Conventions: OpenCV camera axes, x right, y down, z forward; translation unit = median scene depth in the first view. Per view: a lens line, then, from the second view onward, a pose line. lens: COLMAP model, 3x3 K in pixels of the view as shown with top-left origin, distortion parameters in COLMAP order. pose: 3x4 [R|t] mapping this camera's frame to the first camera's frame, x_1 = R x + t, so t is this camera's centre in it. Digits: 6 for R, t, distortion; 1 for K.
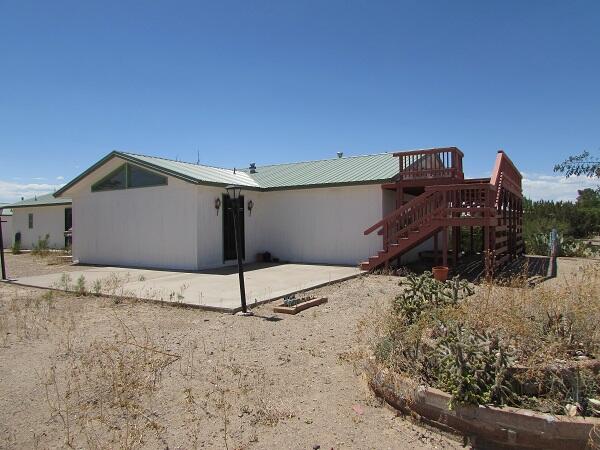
lens RADIAL K [[427.7, 0, 300.0], [0, 427.7, 225.0], [0, 0, 1]] dist [-0.007968, 0.001611]
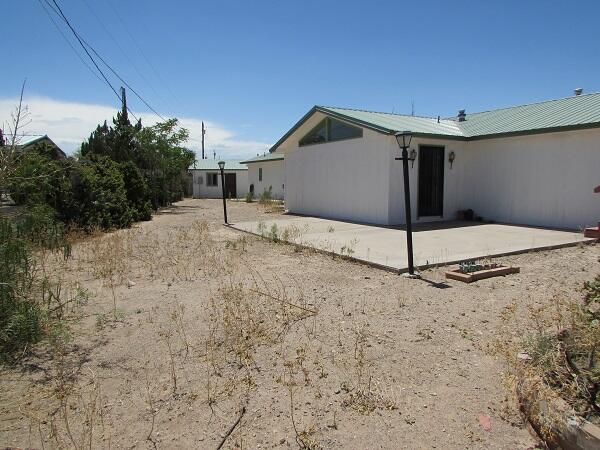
lens RADIAL K [[427.7, 0, 300.0], [0, 427.7, 225.0], [0, 0, 1]] dist [-0.007968, 0.001611]
pose [[0.877756, 0.058952, -0.475466, 0.074534], [-0.008480, 0.994157, 0.107608, 0.004586], [0.479032, -0.090422, 0.873128, 0.088985]]
